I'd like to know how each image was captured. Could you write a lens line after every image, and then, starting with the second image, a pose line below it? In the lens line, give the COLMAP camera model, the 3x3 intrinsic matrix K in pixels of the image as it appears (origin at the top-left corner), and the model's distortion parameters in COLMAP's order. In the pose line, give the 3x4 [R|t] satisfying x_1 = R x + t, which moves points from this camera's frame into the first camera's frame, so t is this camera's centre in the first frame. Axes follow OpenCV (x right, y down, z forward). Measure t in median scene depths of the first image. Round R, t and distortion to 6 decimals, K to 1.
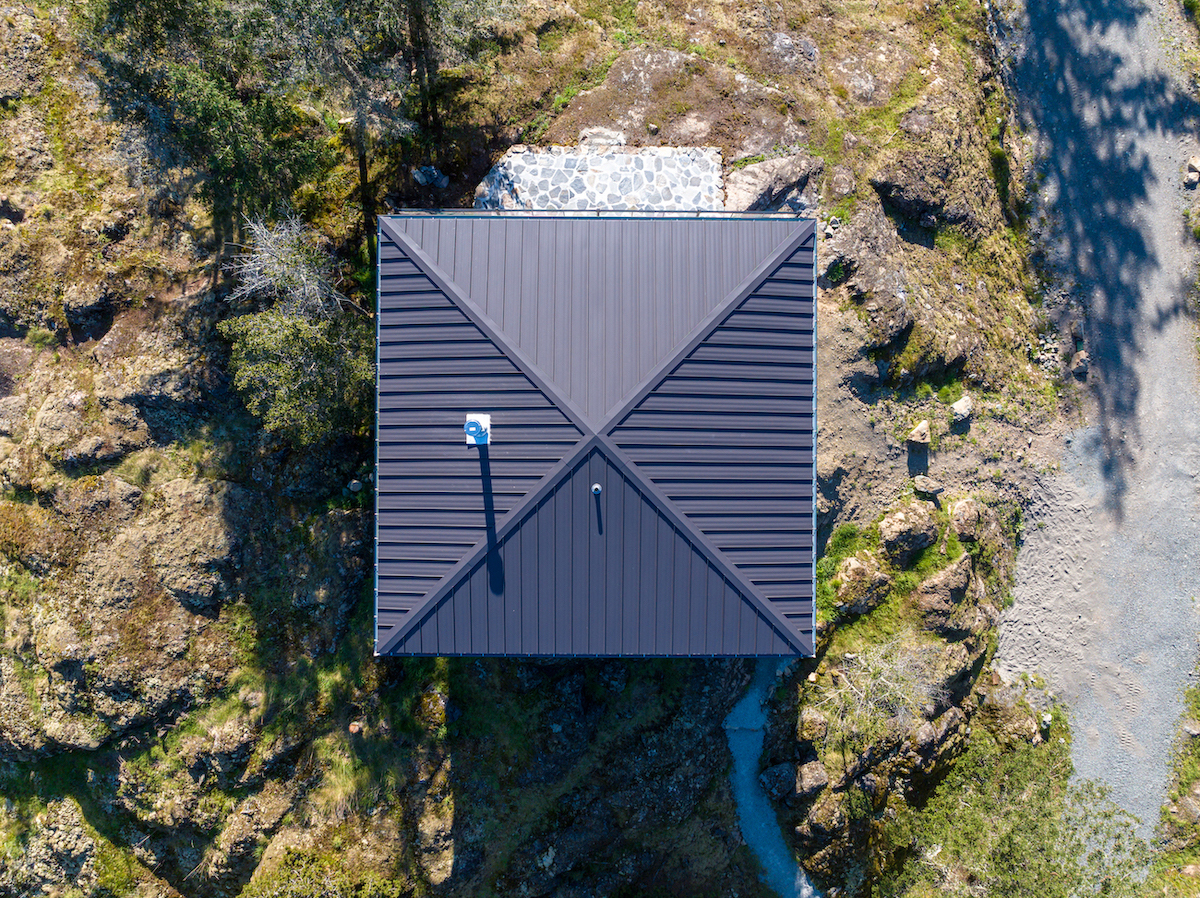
lens RADIAL K [[842.2, 0, 600.0], [0, 842.2, 449.0], [0, 0, 1]] dist [0.001182, 0.001797]
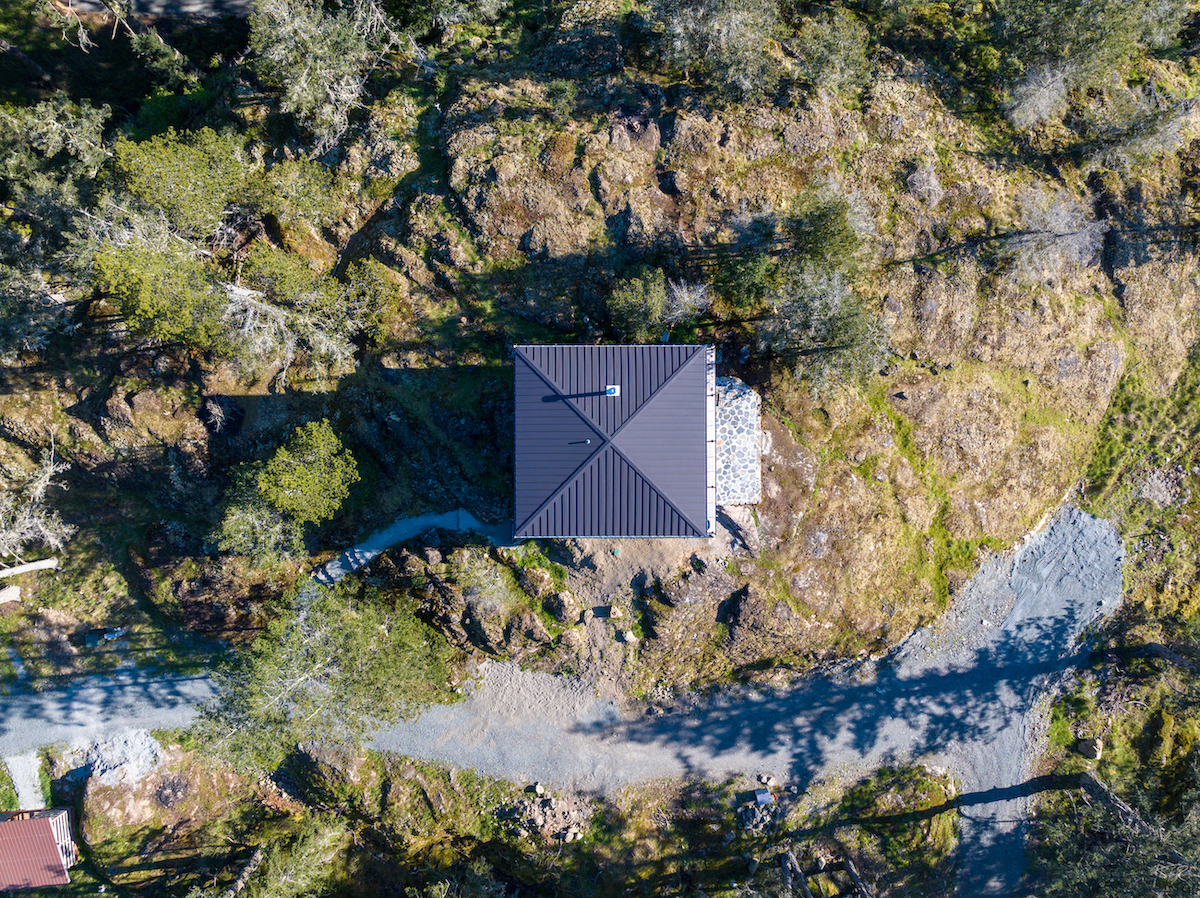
lens RADIAL K [[842.2, 0, 600.0], [0, 842.2, 449.0], [0, 0, 1]] dist [0.001182, 0.001797]
pose [[0.008649, 0.999859, 0.014377, -0.012870], [-0.999894, 0.008479, 0.011847, -0.009699], [0.011724, -0.014477, 0.999826, -0.928269]]
